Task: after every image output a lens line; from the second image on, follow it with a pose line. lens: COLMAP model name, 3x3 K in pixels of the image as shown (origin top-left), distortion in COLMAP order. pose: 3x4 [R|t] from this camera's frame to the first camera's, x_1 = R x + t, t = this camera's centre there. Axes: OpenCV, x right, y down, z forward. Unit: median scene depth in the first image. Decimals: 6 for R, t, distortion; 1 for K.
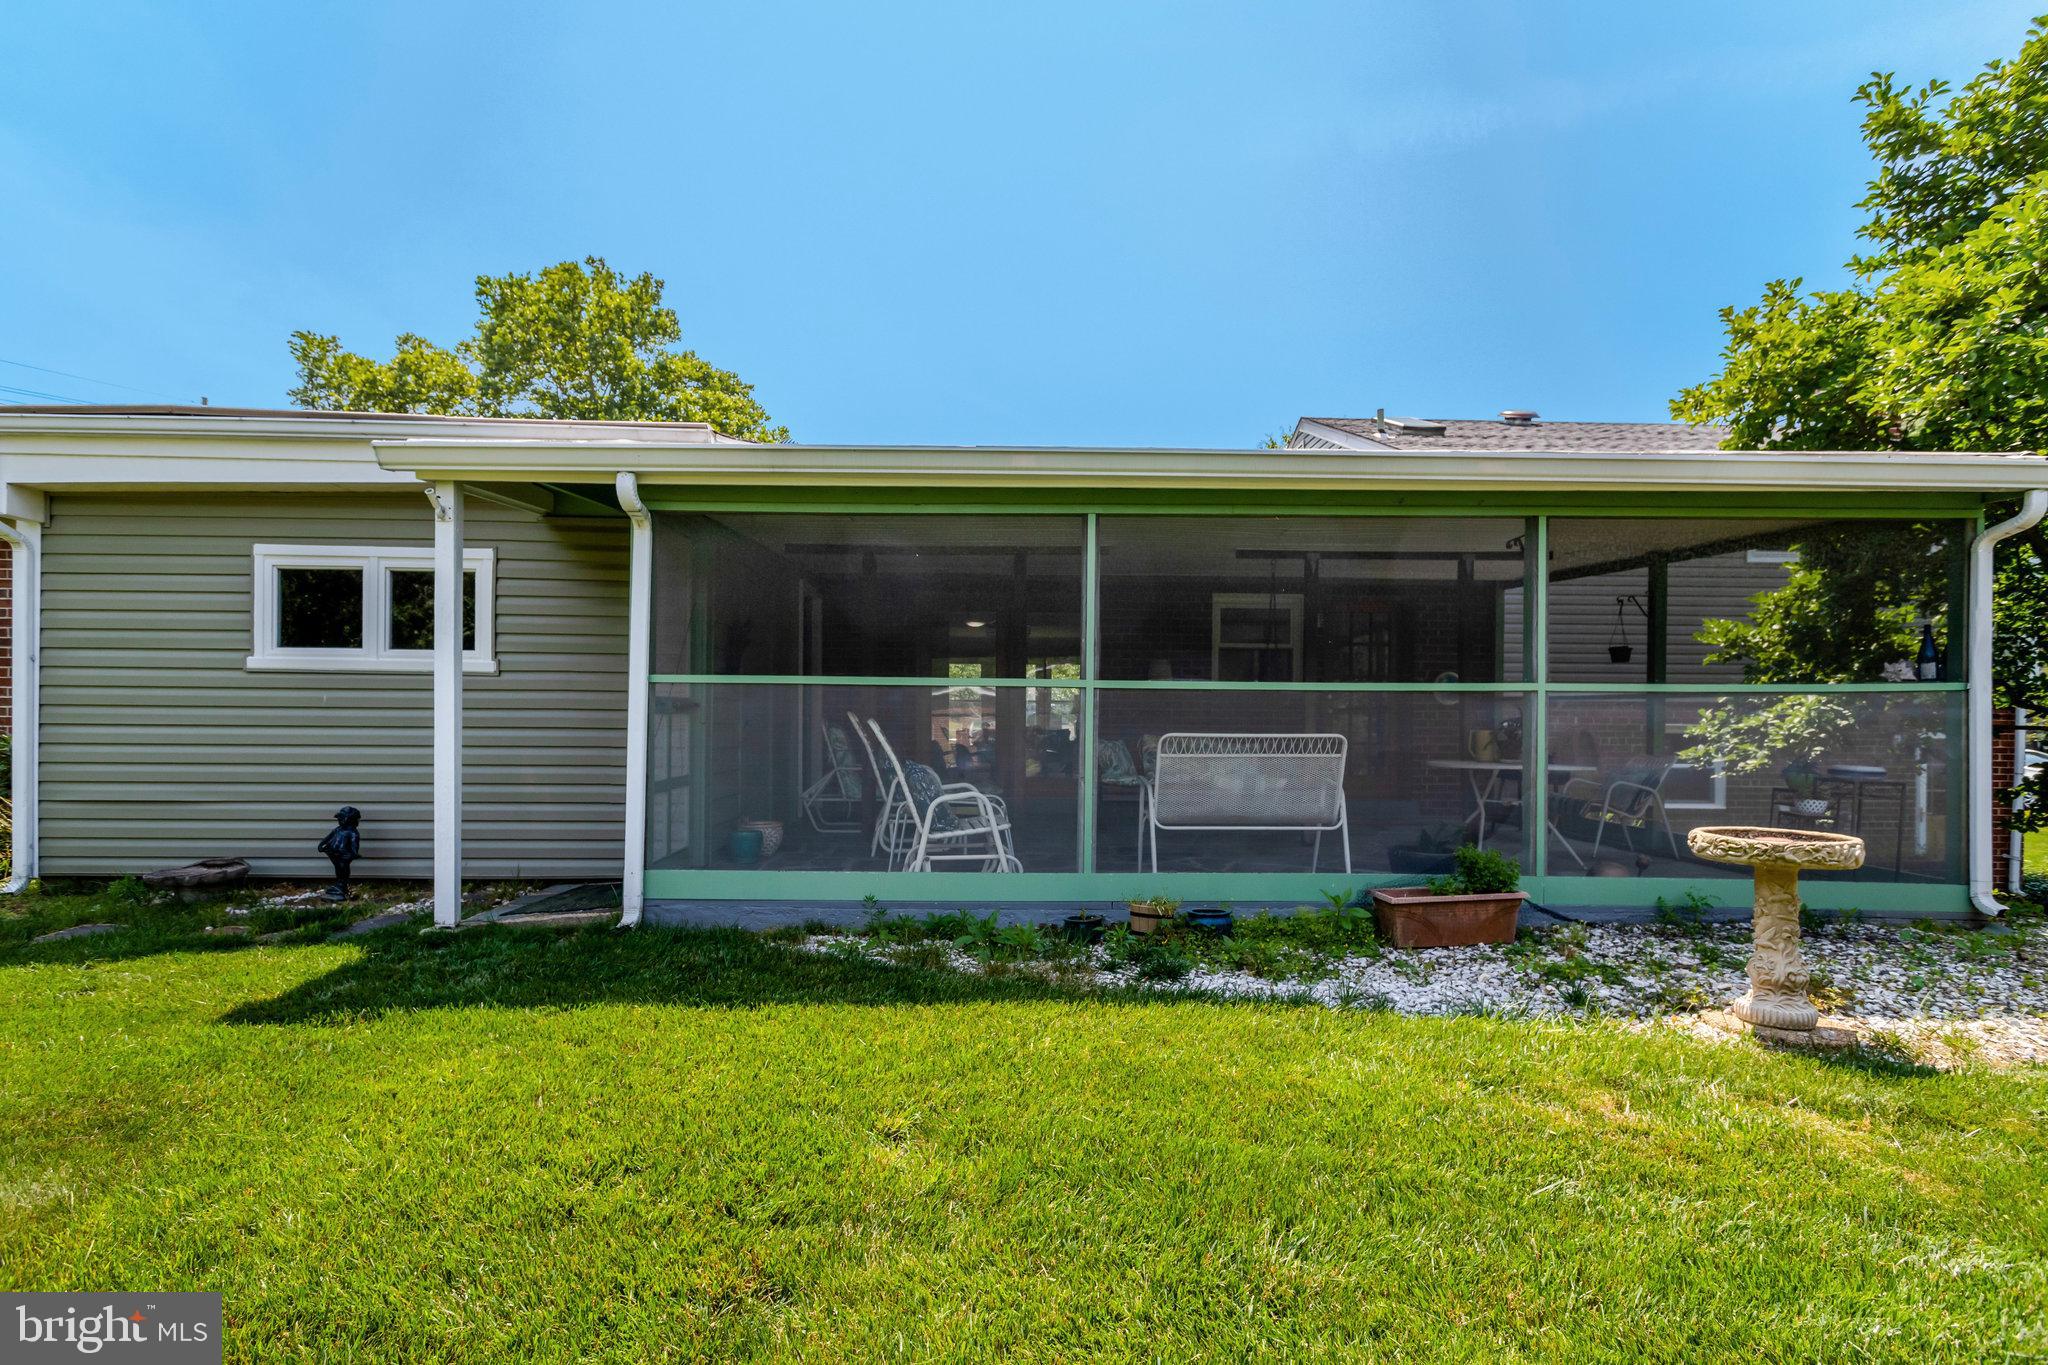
lens RADIAL K [[978.8, 0, 1000.5], [0, 978.8, 719.9], [0, 0, 1]] dist [0.000425, -0.000522]
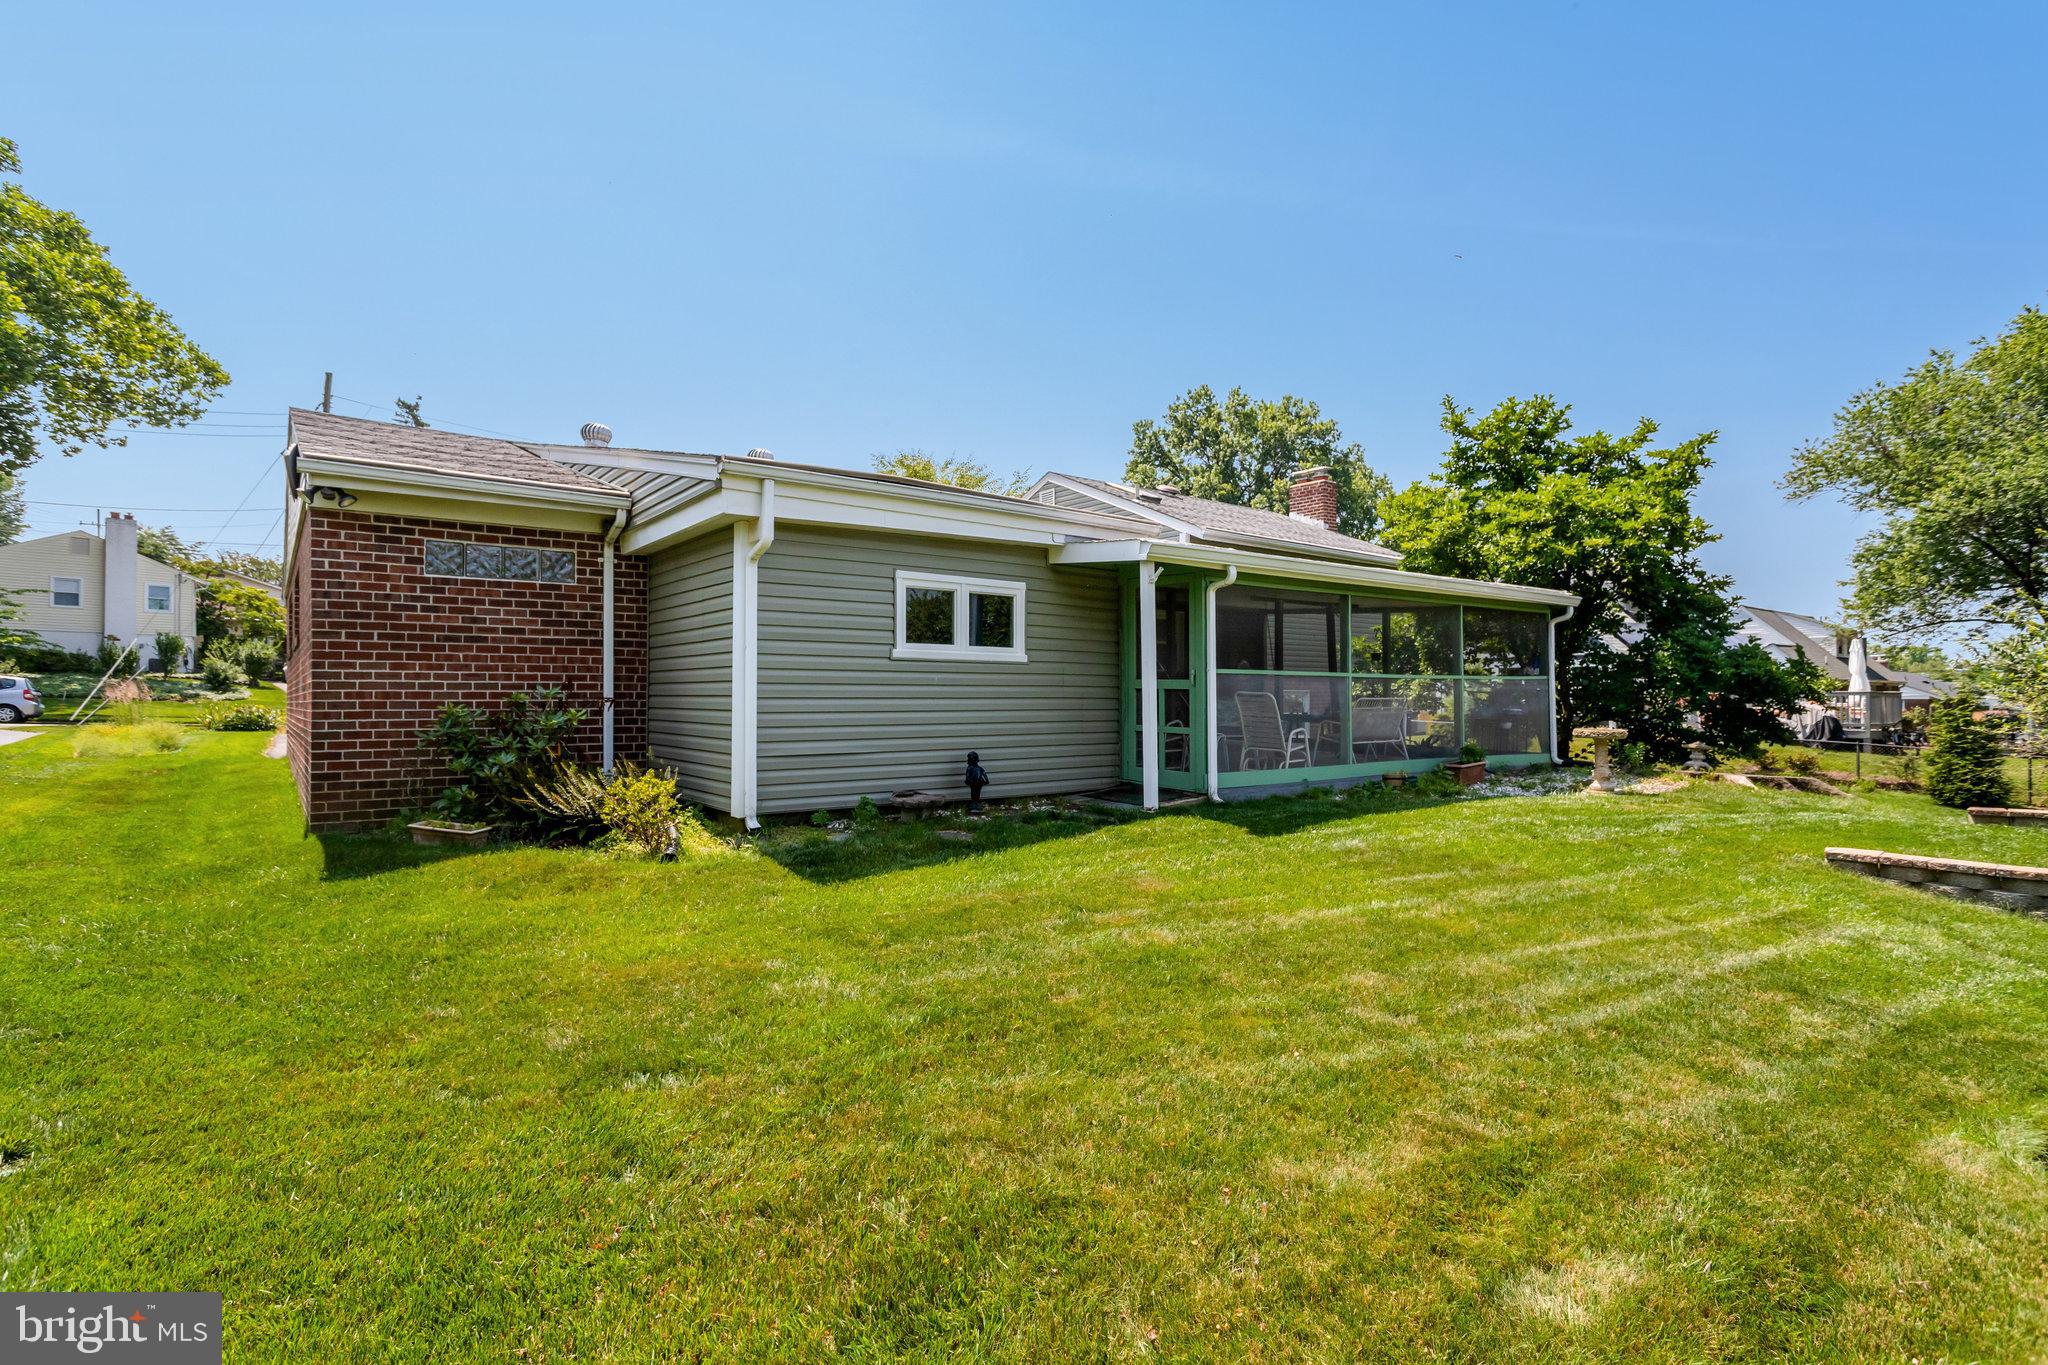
lens RADIAL K [[978.8, 0, 1027.8], [0, 978.8, 684.5], [0, 0, 1]] dist [0.000425, -0.000522]
pose [[0.806352, 0.000744, 0.591436, -1.444174], [0.005875, 0.999940, -0.009268, 0.000071], [-0.591407, 0.010948, 0.806299, -0.254176]]
